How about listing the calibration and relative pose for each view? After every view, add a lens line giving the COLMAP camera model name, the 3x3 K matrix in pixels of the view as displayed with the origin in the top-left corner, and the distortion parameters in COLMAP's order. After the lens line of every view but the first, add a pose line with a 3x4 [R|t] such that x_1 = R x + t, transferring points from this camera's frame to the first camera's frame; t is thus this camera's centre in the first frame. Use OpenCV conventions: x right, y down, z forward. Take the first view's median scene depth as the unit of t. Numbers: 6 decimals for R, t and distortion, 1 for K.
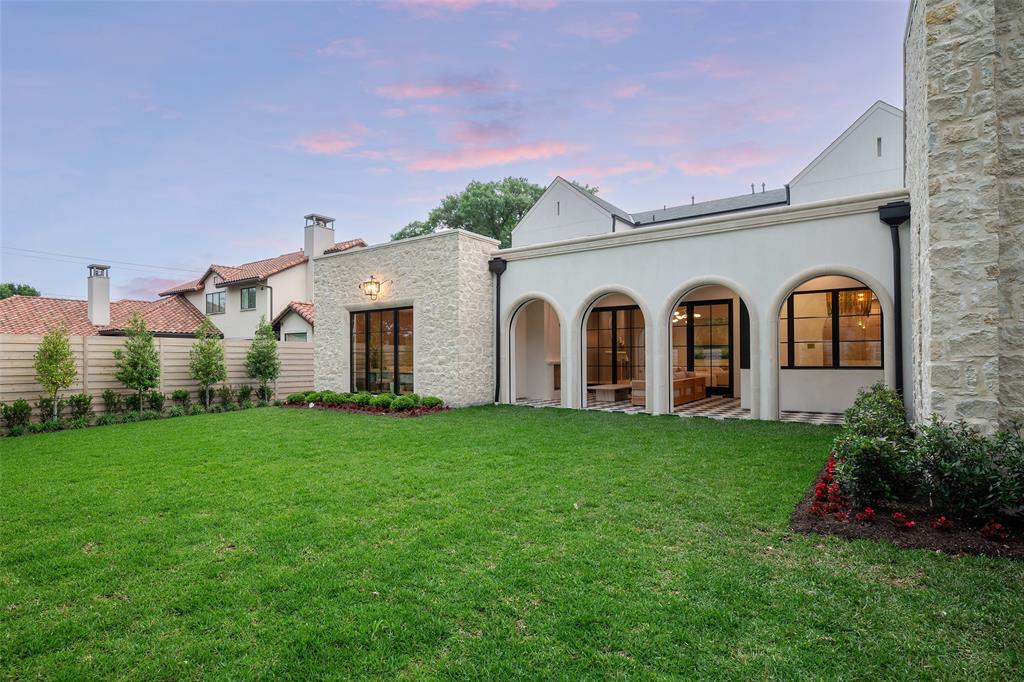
lens RADIAL K [[532.0, 0, 508.3], [0, 532.0, 359.2], [0, 0, 1]] dist [0.001926, -0.001780]
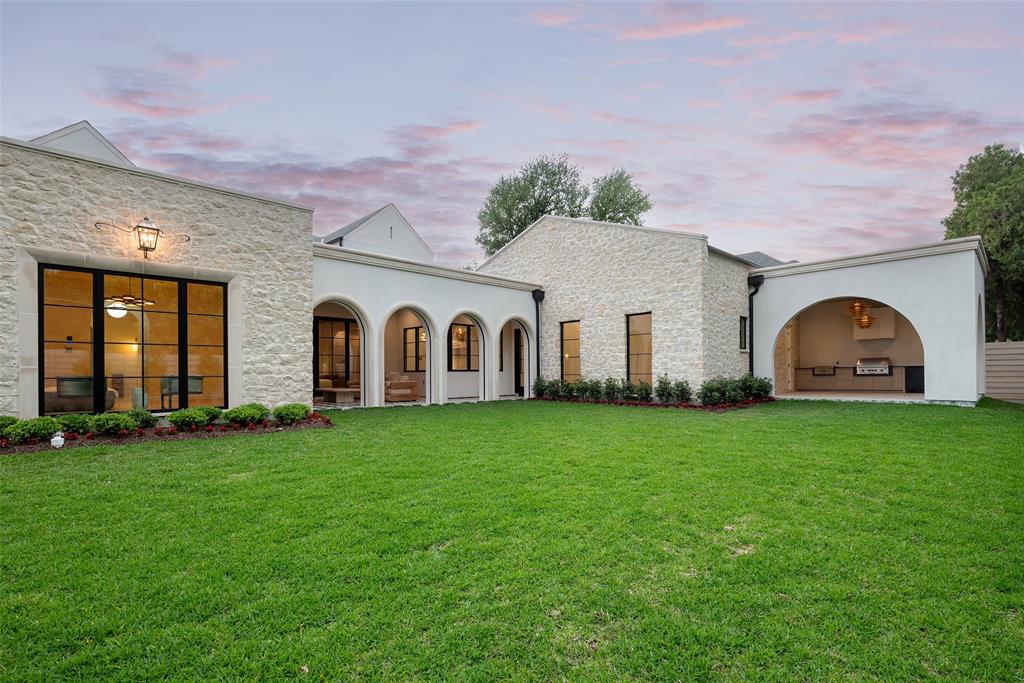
lens RADIAL K [[477.8, 0, 490.9], [0, 477.8, 373.2], [0, 0, 1]] dist [0.001513, -0.000263]
pose [[0.206893, 0.005350, 0.978349, -0.709158], [0.005930, 0.999960, -0.006722, 0.027414], [-0.978346, 0.007192, 0.206853, 0.498997]]
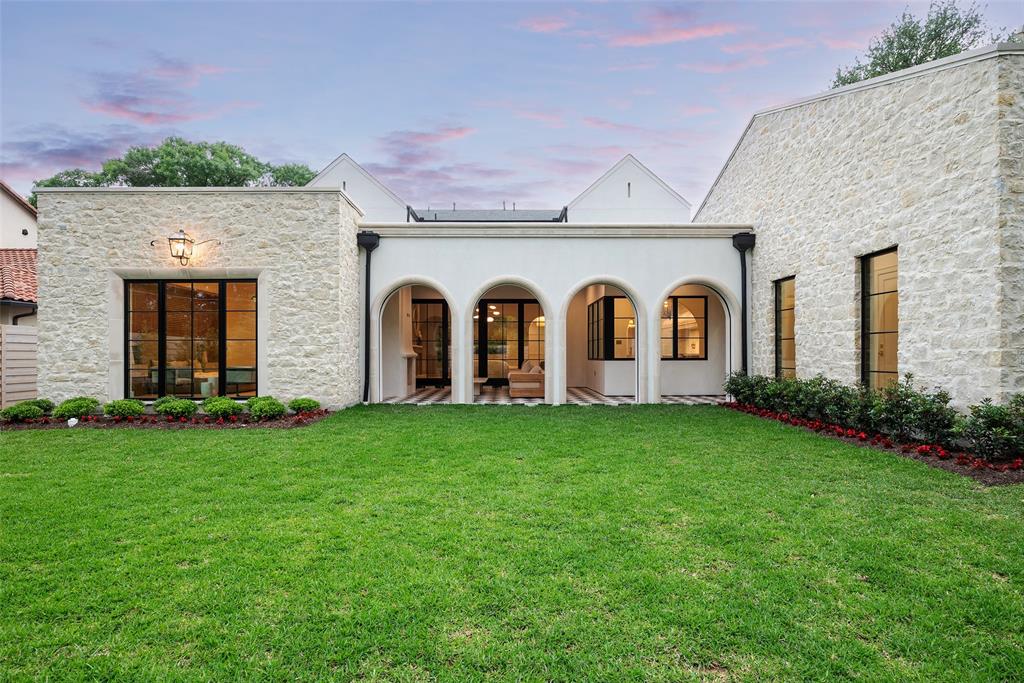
lens RADIAL K [[505.1, 0, 511.5], [0, 505.1, 354.6], [0, 0, 1]] dist [-0.000605, 0.000236]
pose [[0.805304, 0.003726, 0.592850, -0.299606], [-0.001493, 0.999990, -0.004257, 0.008669], [-0.592860, 0.002543, 0.805302, 0.209148]]
